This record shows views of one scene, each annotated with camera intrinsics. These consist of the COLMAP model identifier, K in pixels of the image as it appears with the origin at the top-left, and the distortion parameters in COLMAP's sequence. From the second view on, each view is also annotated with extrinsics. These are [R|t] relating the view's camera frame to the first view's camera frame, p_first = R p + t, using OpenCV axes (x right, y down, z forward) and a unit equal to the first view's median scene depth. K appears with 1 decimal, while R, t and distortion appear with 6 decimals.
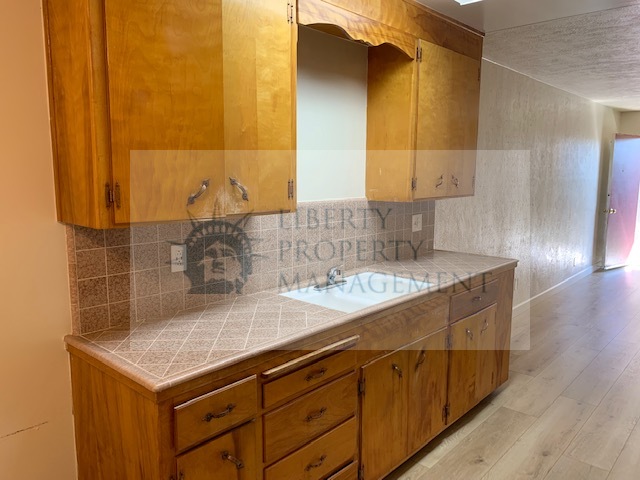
lens RADIAL K [[499.8, 0, 320.5], [0, 499.8, 238.9], [0, 0, 1]] dist [0.000184, -0.007401]
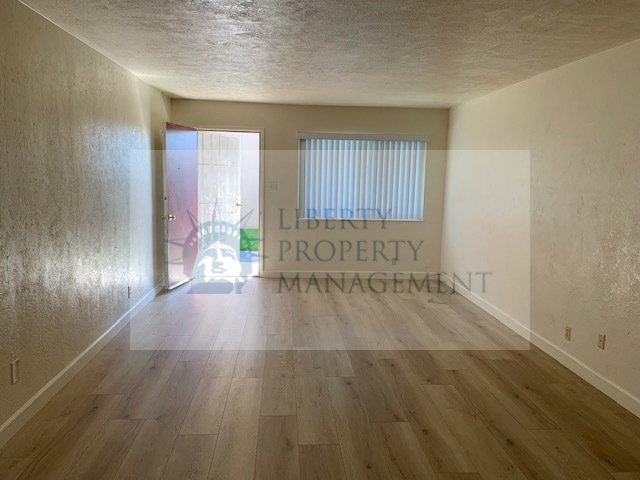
lens RADIAL K [[499.8, 0, 320.0], [0, 499.8, 239.3], [0, 0, 1]] dist [0.000184, -0.007401]
pose [[0.695778, -0.078956, 0.713904, 0.167044], [0.073781, 0.996538, 0.038307, -0.034432], [-0.714457, 0.026020, 0.699196, 0.254462]]
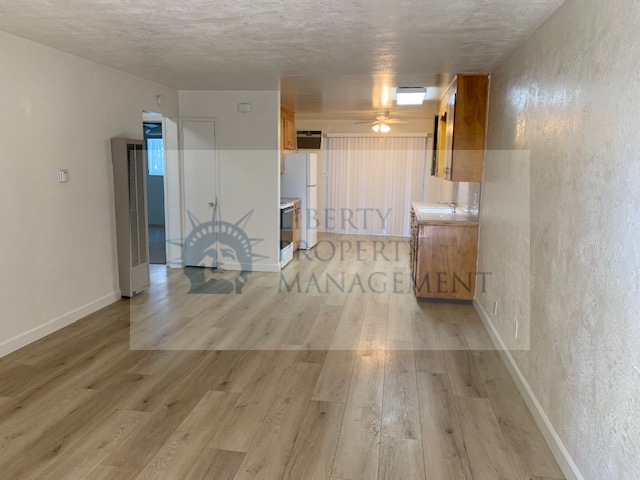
lens RADIAL K [[499.8, 0, 319.8], [0, 499.8, 239.3], [0, 0, 1]] dist [0.000184, -0.007401]
pose [[-0.837841, 0.068918, -0.541547, 0.735764], [-0.091514, 0.960231, 0.263785, -0.139584], [0.538190, 0.270569, -0.798213, 1.019257]]
